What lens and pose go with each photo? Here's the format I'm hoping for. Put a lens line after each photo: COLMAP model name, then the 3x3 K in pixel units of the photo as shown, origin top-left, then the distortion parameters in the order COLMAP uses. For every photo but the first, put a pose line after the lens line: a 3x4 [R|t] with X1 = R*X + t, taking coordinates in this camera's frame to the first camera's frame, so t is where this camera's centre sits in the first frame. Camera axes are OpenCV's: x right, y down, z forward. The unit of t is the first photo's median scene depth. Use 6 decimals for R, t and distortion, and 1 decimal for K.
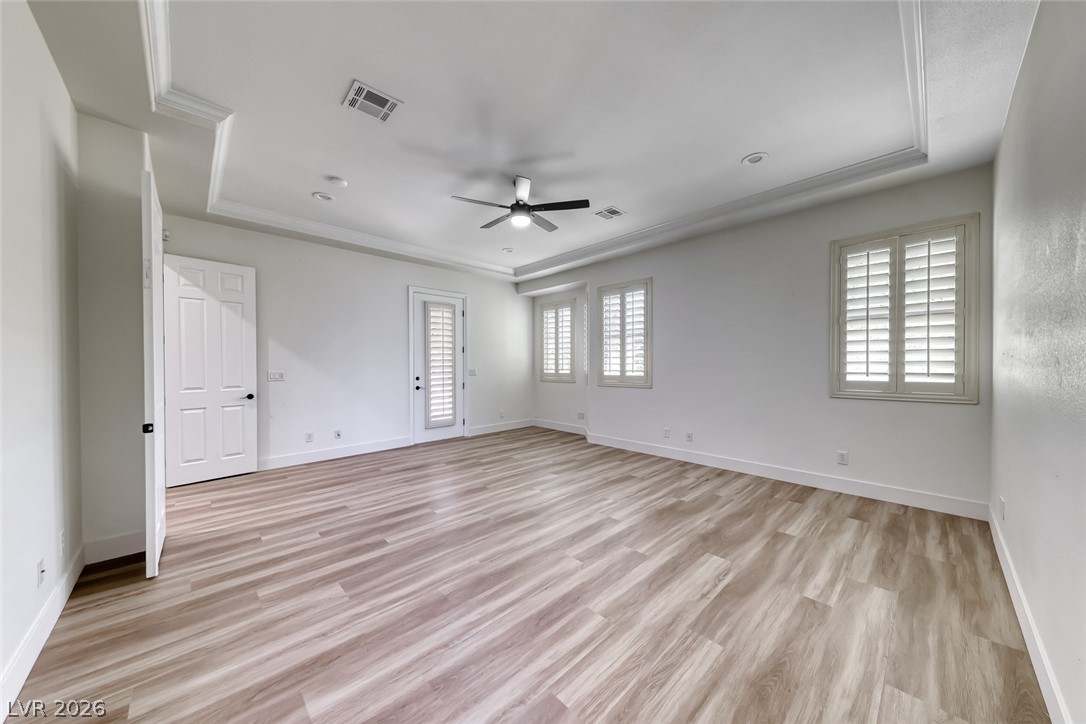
lens RADIAL K [[374.6, 0, 542.0], [0, 374.6, 364.8], [0, 0, 1]] dist [0.014971, -0.004742]
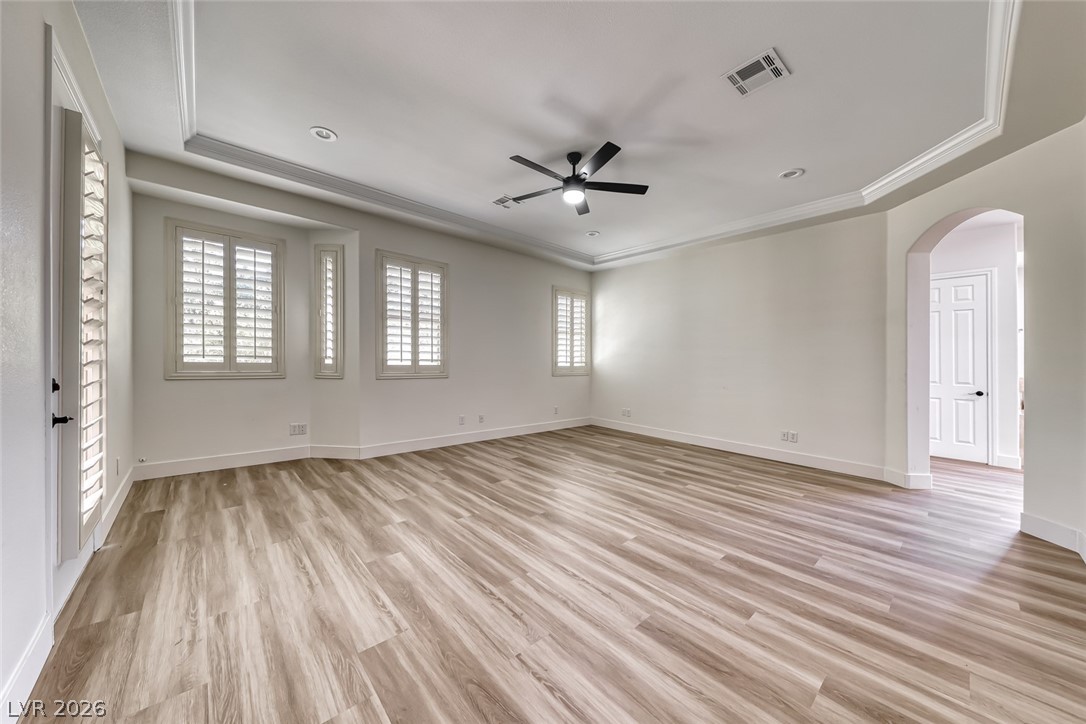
lens RADIAL K [[374.6, 0, 546.0], [0, 374.6, 350.5], [0, 0, 1]] dist [0.014971, -0.004742]
pose [[0.019190, 0.020255, 0.999611, -0.917441], [-0.020976, 0.999583, -0.019852, 0.011352], [-0.999596, -0.020587, 0.019607, 0.987931]]
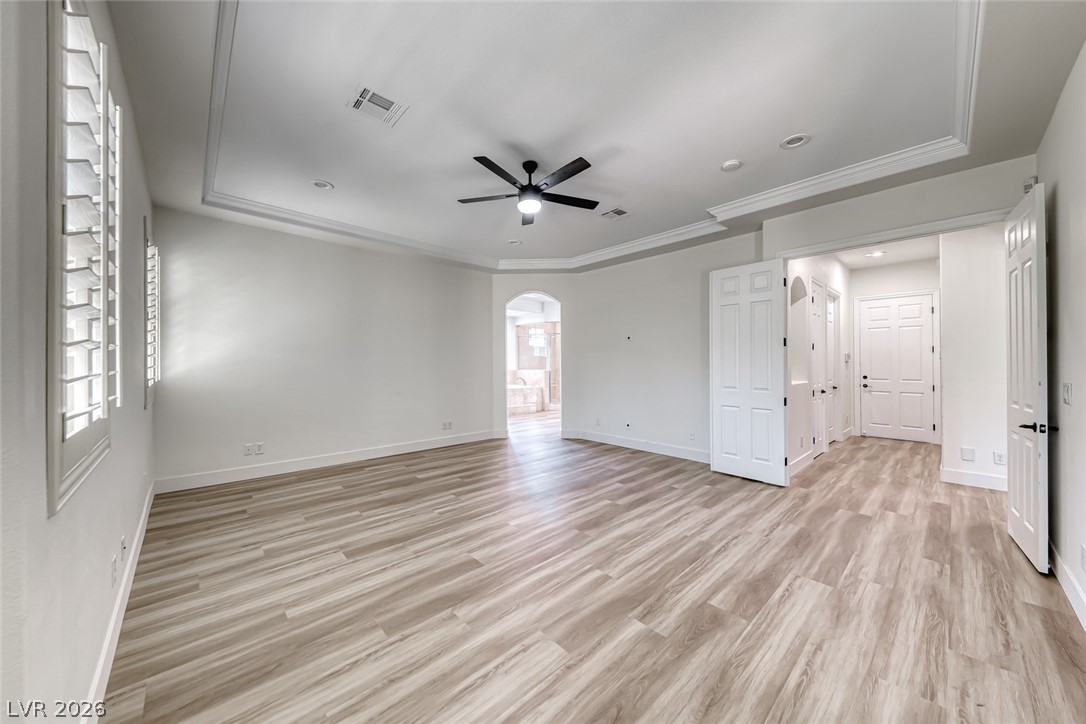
lens RADIAL K [[374.6, 0, 543.7], [0, 374.6, 361.5], [0, 0, 1]] dist [0.014971, -0.004742]
pose [[-0.999930, 0.000381, 0.011846, -0.086806], [0.000384, 1.000000, 0.000232, -0.014040], [-0.011846, 0.000237, -0.999930, 1.761003]]
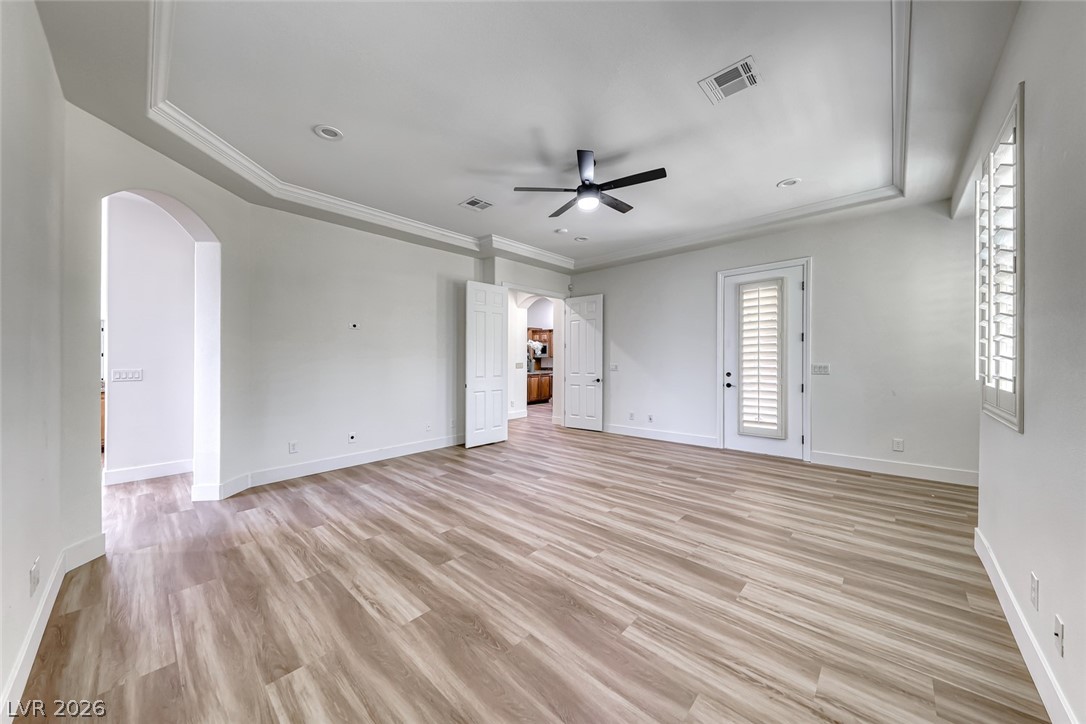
lens RADIAL K [[374.6, 0, 536.3], [0, 374.6, 360.3], [0, 0, 1]] dist [0.014971, -0.004742]
pose [[0.046279, 0.006894, -0.998905, 0.799714], [0.004478, 0.999965, 0.007109, -0.007352], [0.998919, -0.004802, 0.046246, 0.781305]]
